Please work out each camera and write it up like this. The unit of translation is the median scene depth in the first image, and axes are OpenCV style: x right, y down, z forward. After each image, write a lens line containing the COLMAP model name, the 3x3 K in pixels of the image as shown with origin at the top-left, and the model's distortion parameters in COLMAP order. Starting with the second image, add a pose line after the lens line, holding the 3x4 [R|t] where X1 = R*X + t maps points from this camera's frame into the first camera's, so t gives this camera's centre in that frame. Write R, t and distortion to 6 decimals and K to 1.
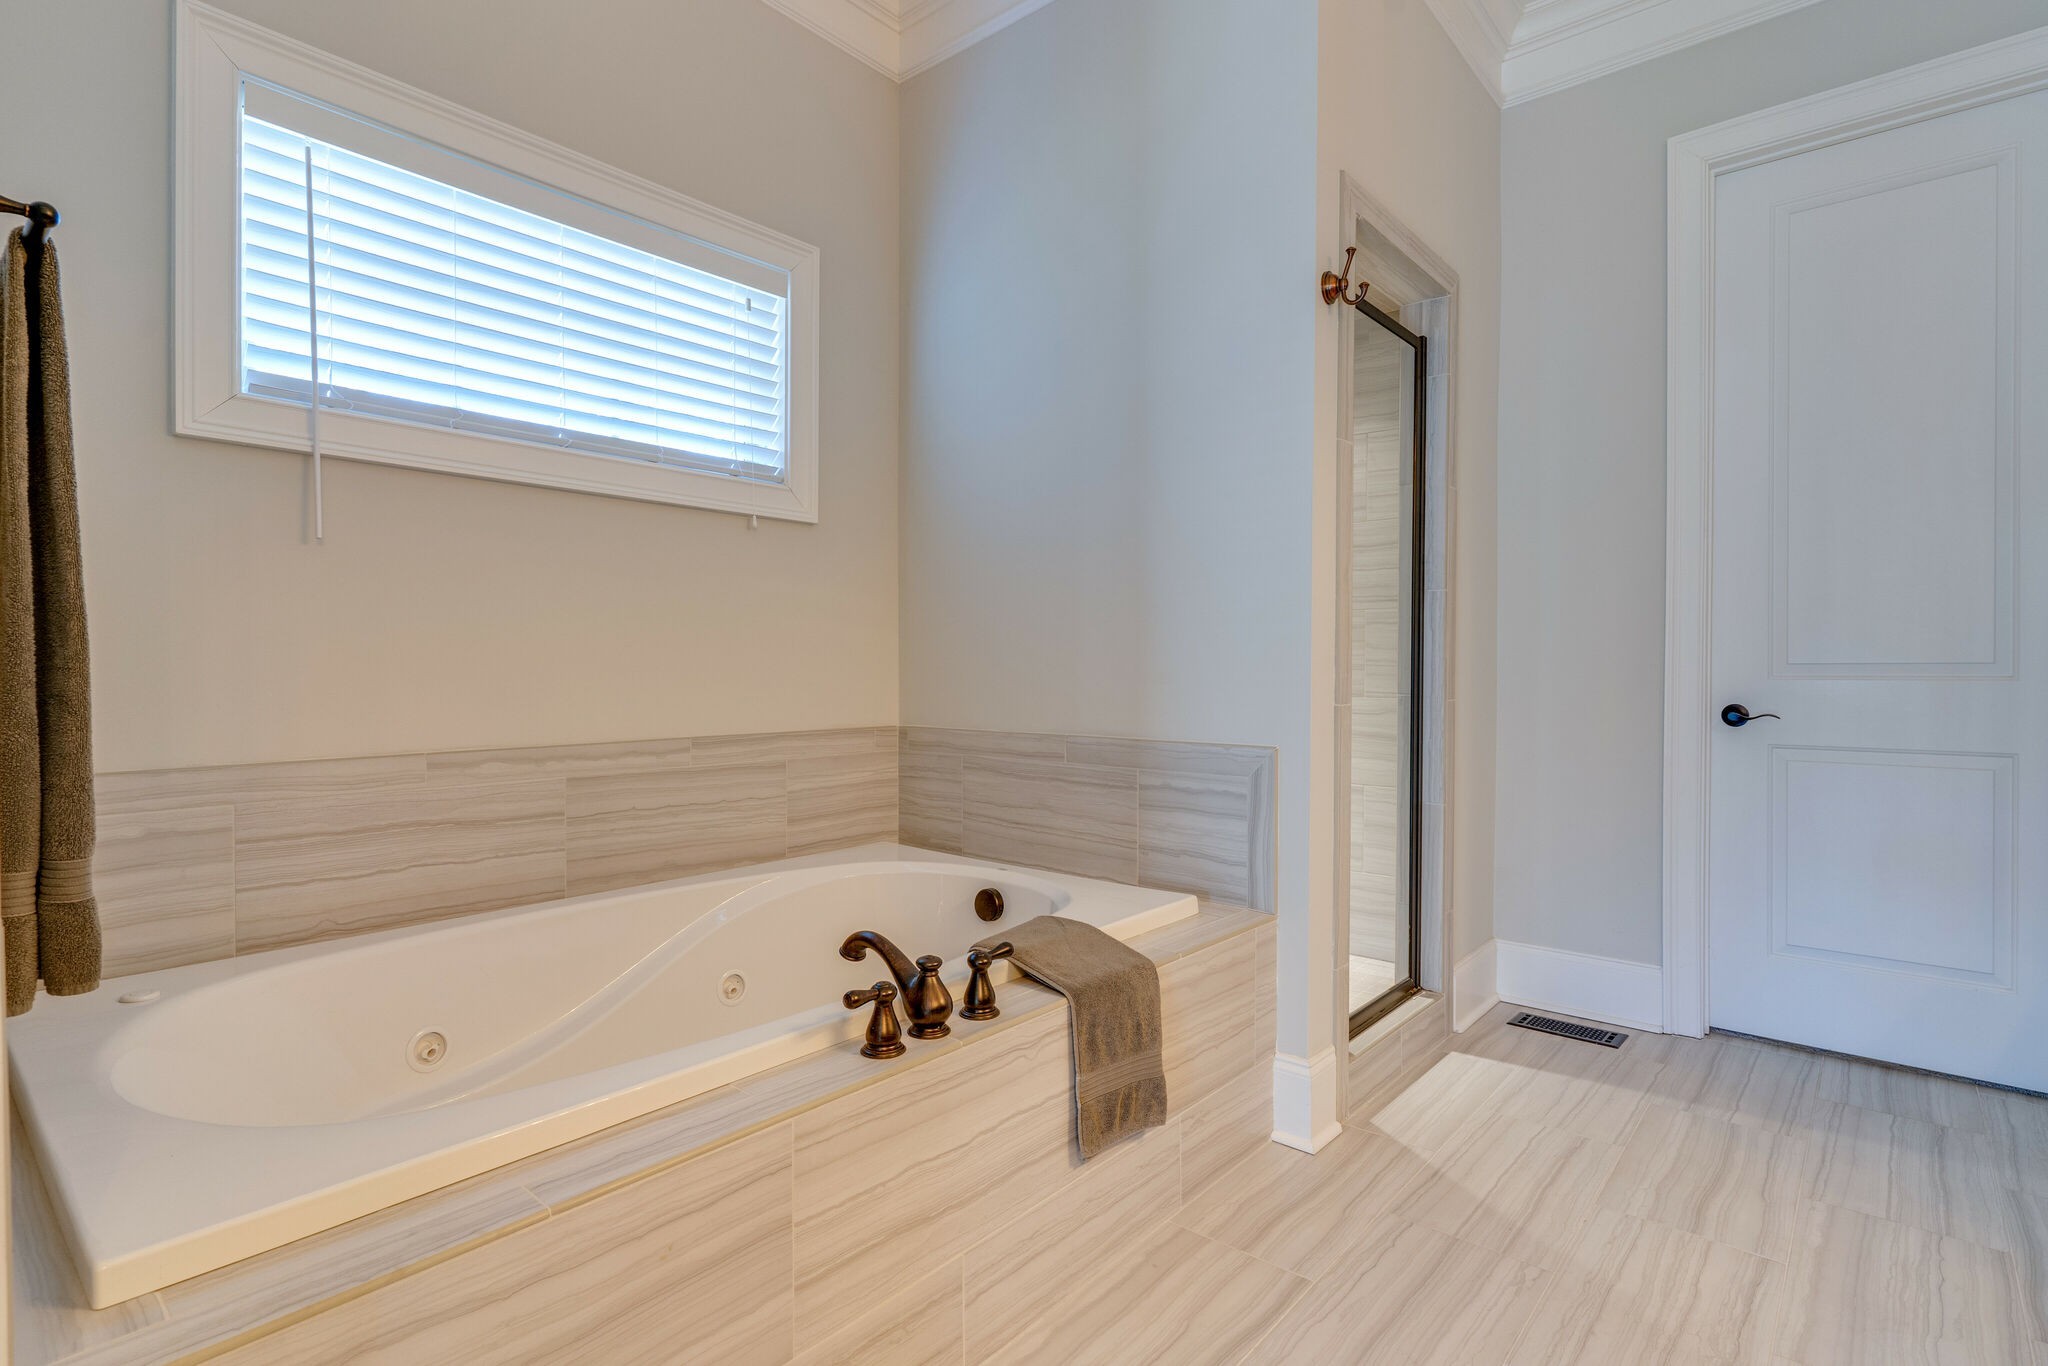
lens RADIAL K [[999.7, 0, 1026.3], [0, 999.7, 675.7], [0, 0, 1]] dist [0.000049, 0.000944]
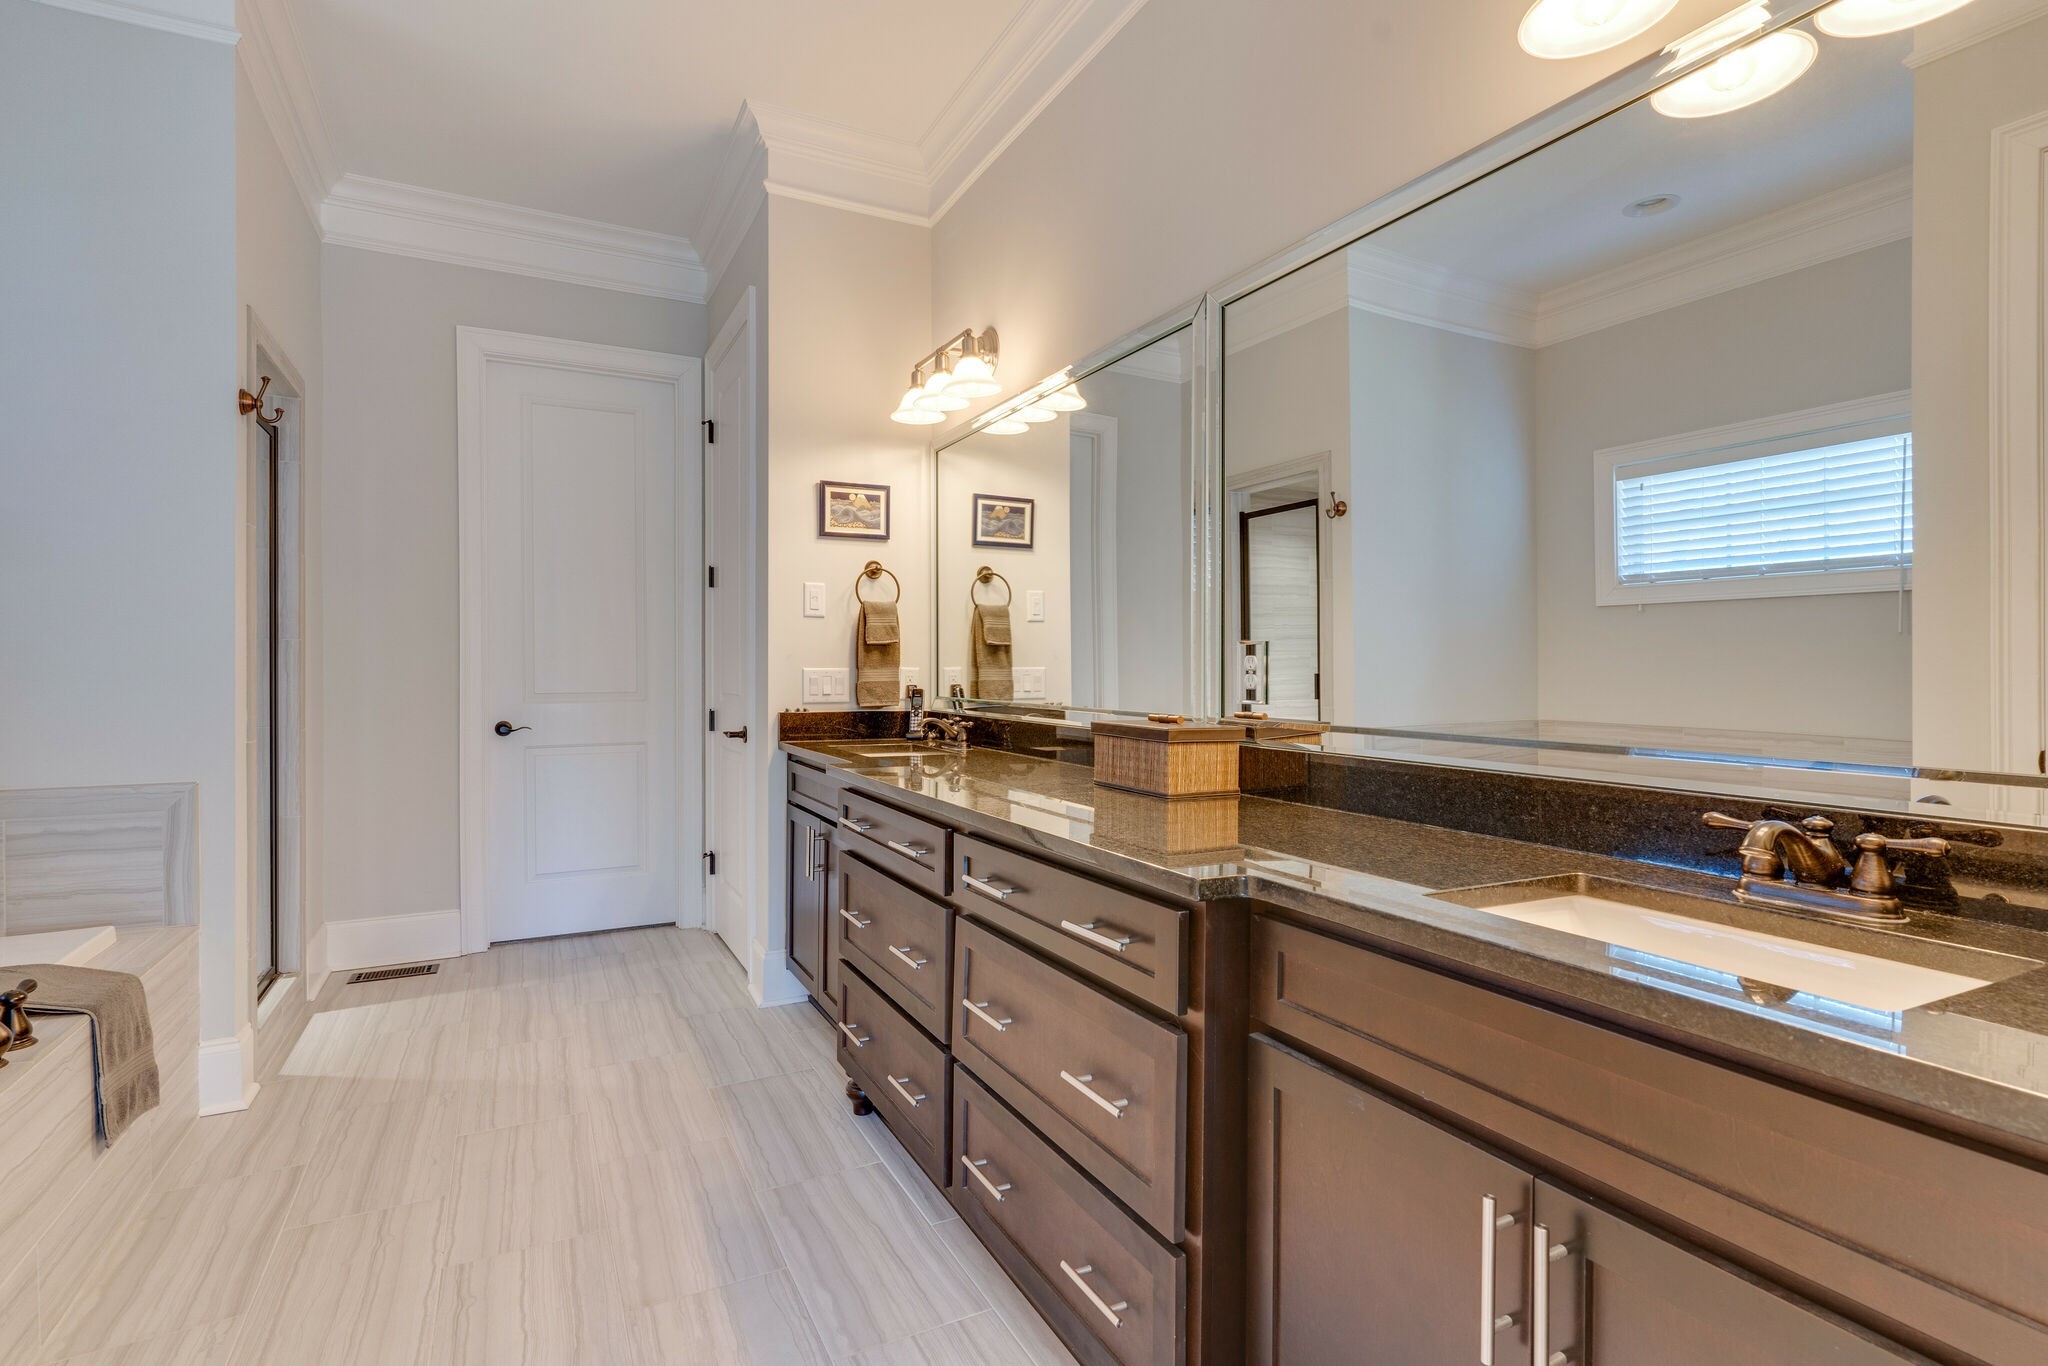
lens RADIAL K [[999.7, 0, 1029.4], [0, 999.7, 678.0], [0, 0, 1]] dist [0.000049, 0.000944]
pose [[0.364292, -0.011440, 0.931215, -0.468757], [0.008244, 0.999925, 0.009059, -0.051251], [-0.931248, 0.004377, 0.364359, -0.324632]]
